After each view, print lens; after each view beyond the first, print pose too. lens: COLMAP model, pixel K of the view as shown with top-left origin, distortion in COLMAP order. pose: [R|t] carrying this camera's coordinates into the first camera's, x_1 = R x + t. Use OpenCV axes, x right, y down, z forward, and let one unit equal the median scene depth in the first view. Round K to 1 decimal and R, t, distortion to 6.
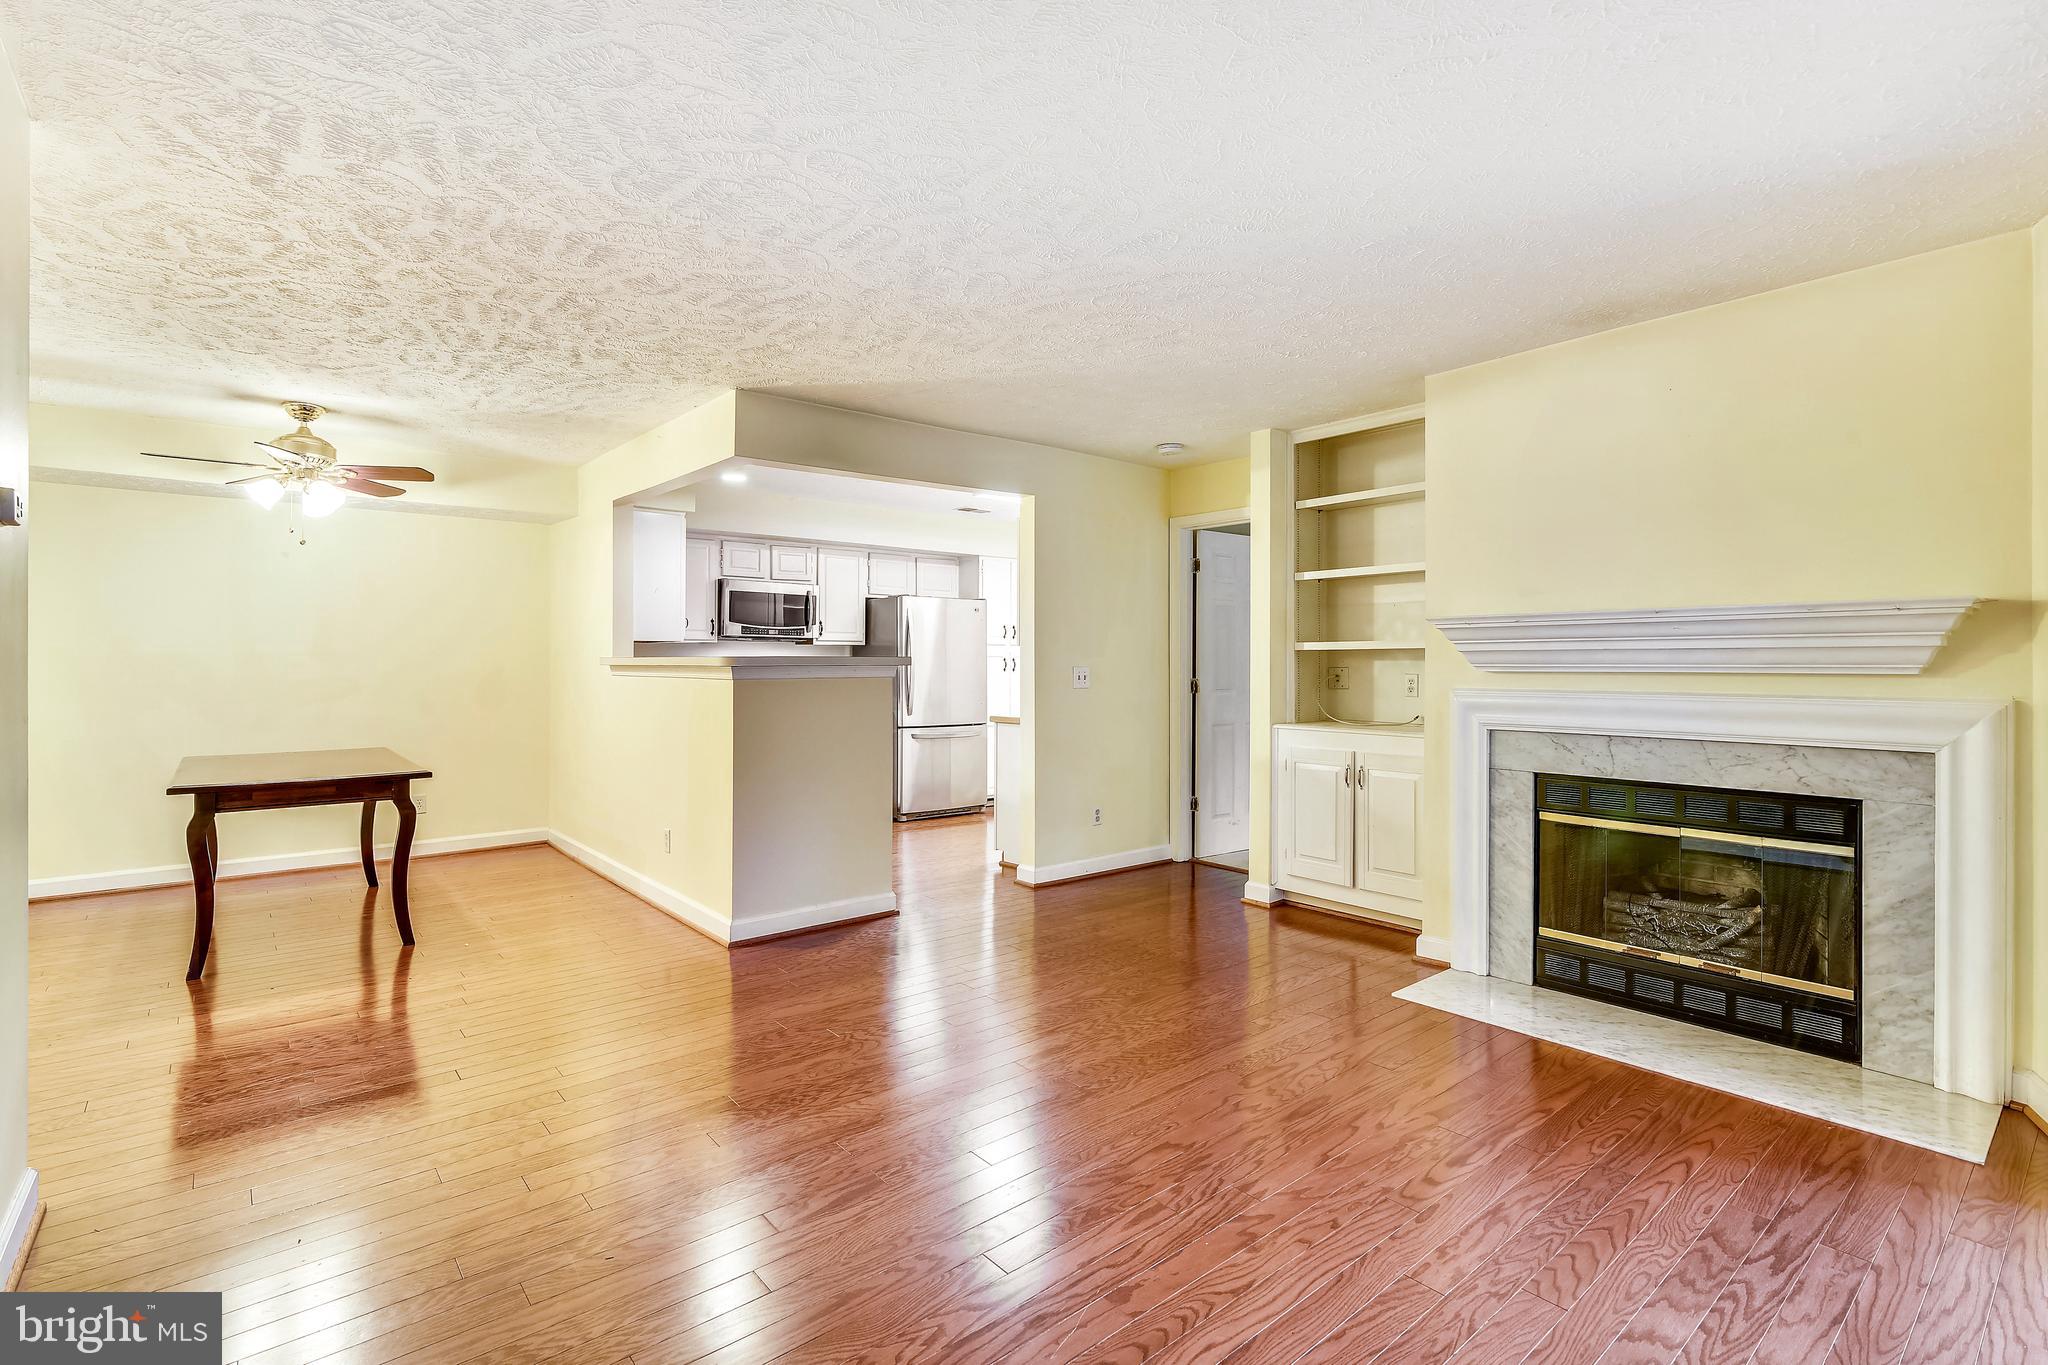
lens RADIAL K [[948.6, 0, 1011.6], [0, 948.6, 655.9], [0, 0, 1]] dist [-0.000515, -0.000335]
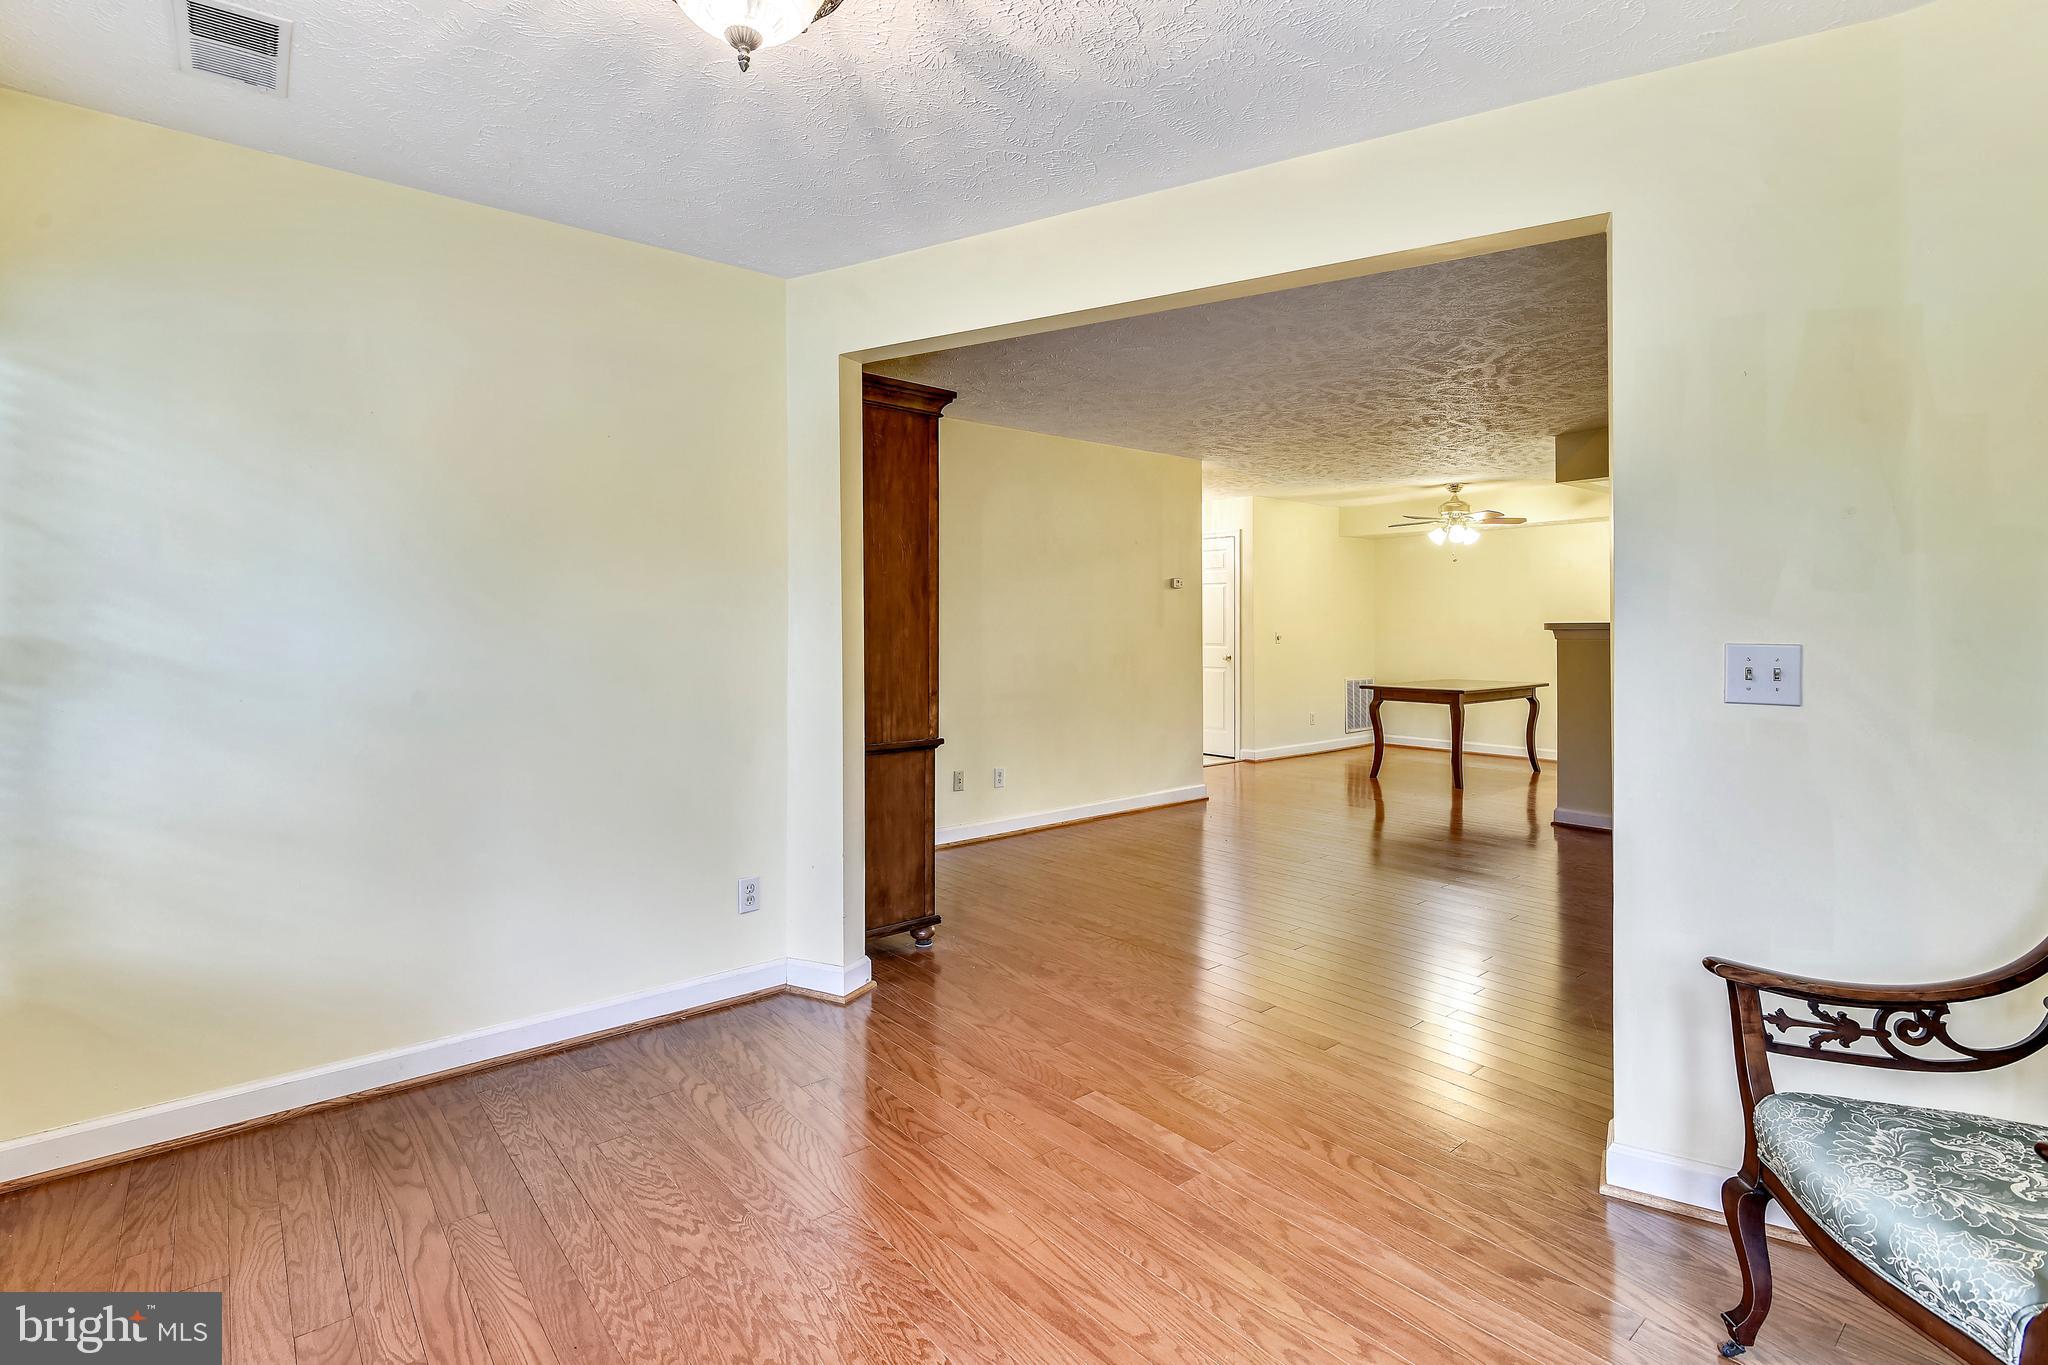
lens RADIAL K [[948.6, 0, 1001.3], [0, 948.6, 623.9], [0, 0, 1]] dist [-0.000515, -0.000335]
pose [[-0.006619, -0.006698, -0.999956, 1.047982], [0.014294, 0.999875, -0.006792, 0.000681], [0.999876, -0.014338, -0.006523, 0.153930]]
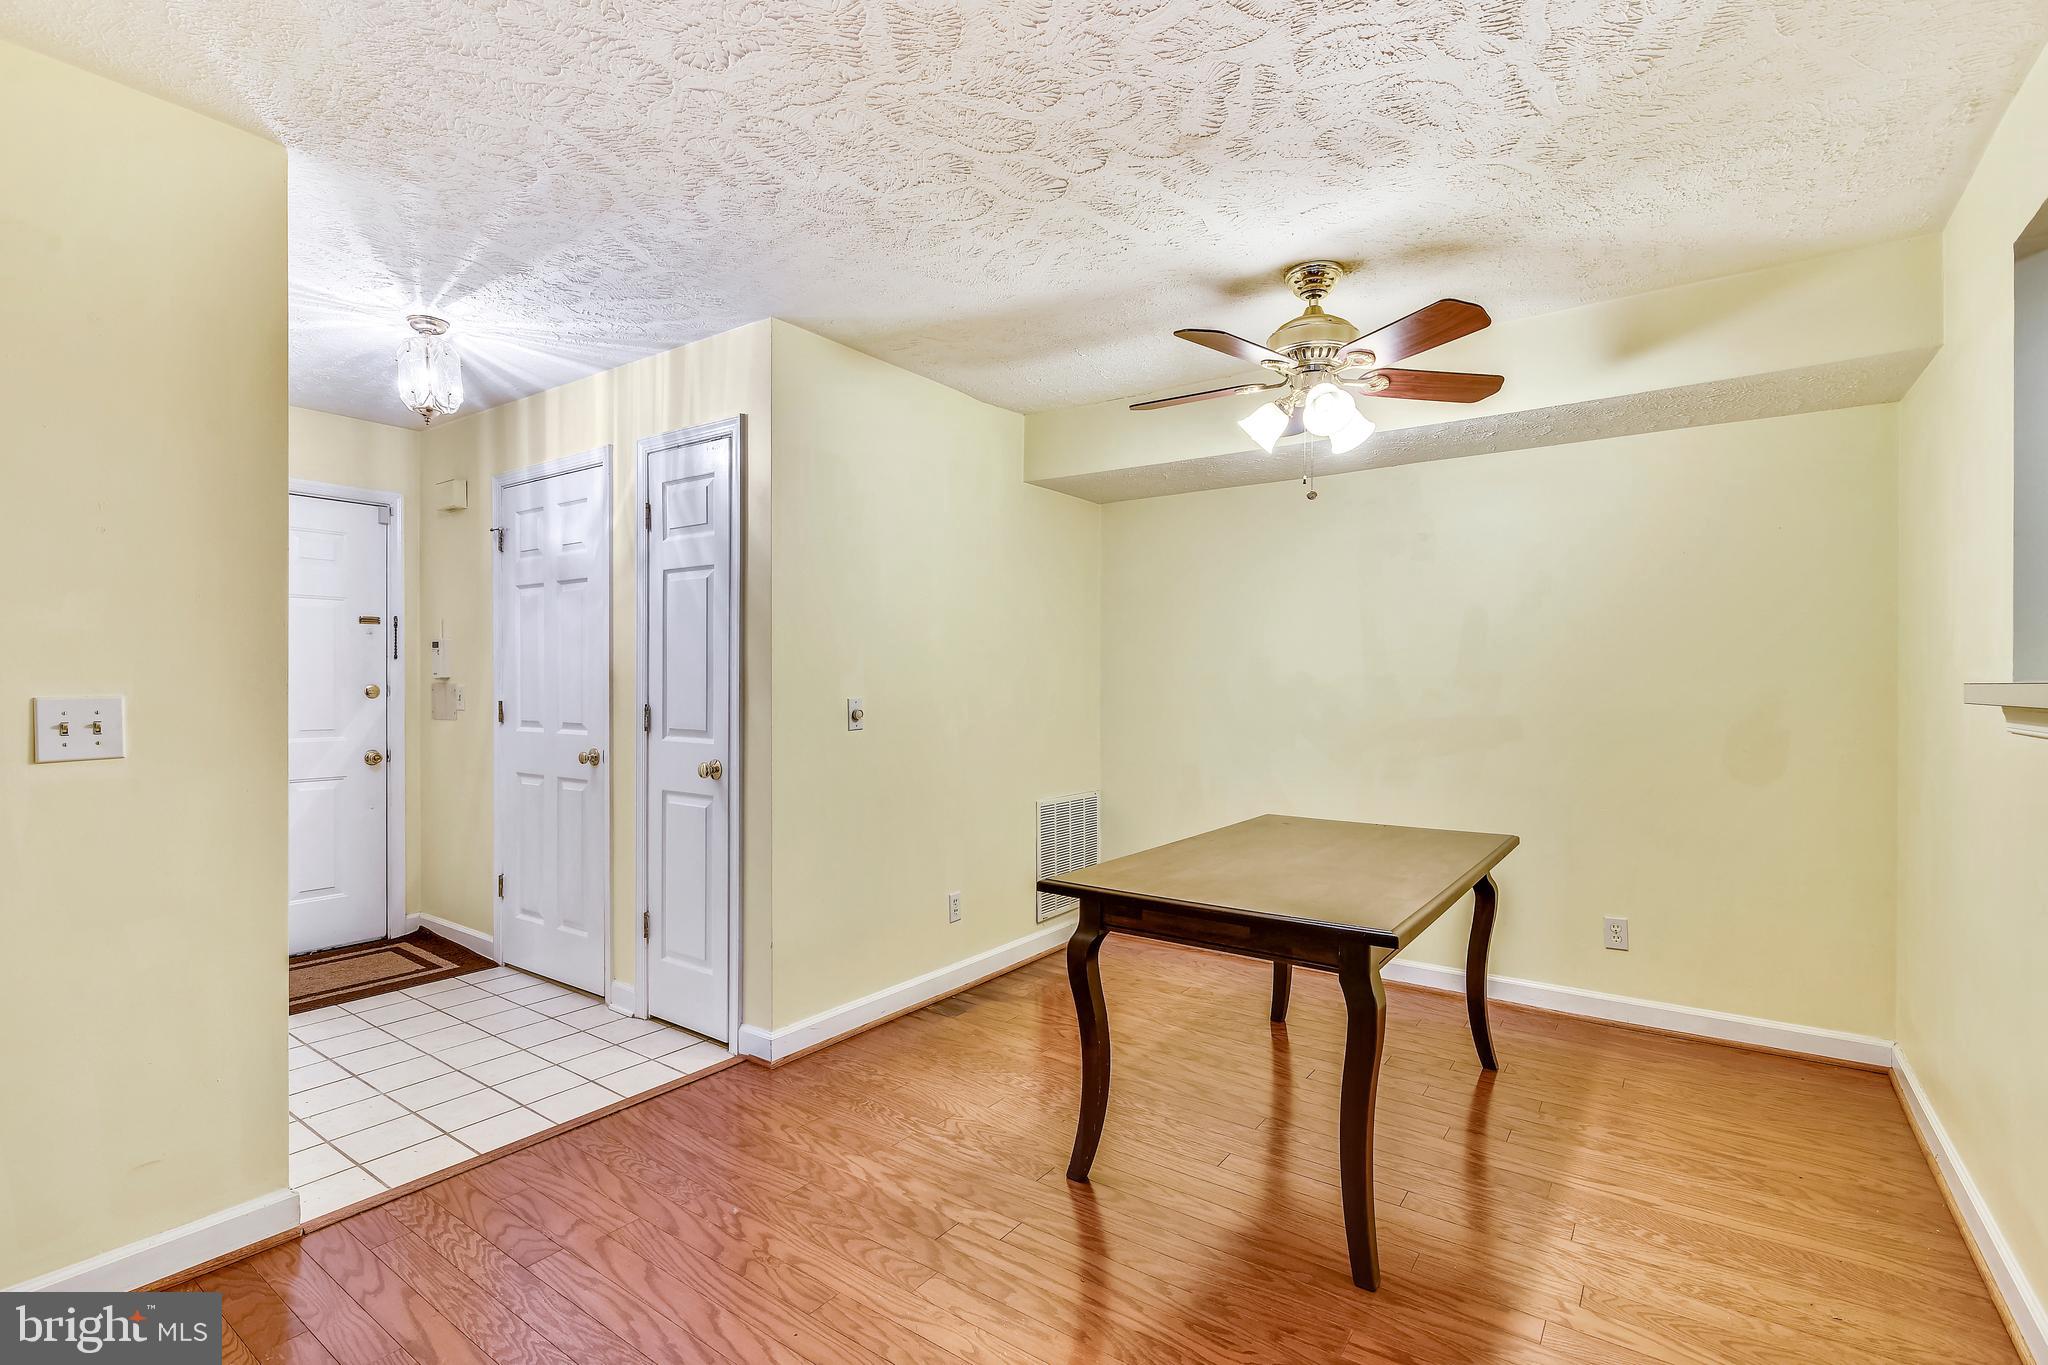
lens RADIAL K [[948.6, 0, 1007.6], [0, 948.6, 686.8], [0, 0, 1]] dist [-0.000515, -0.000335]
pose [[0.252335, 0.004341, -0.967630, -0.202941], [0.007670, 0.999950, 0.006486, -0.000469], [0.967610, -0.009059, 0.252289, 0.654178]]
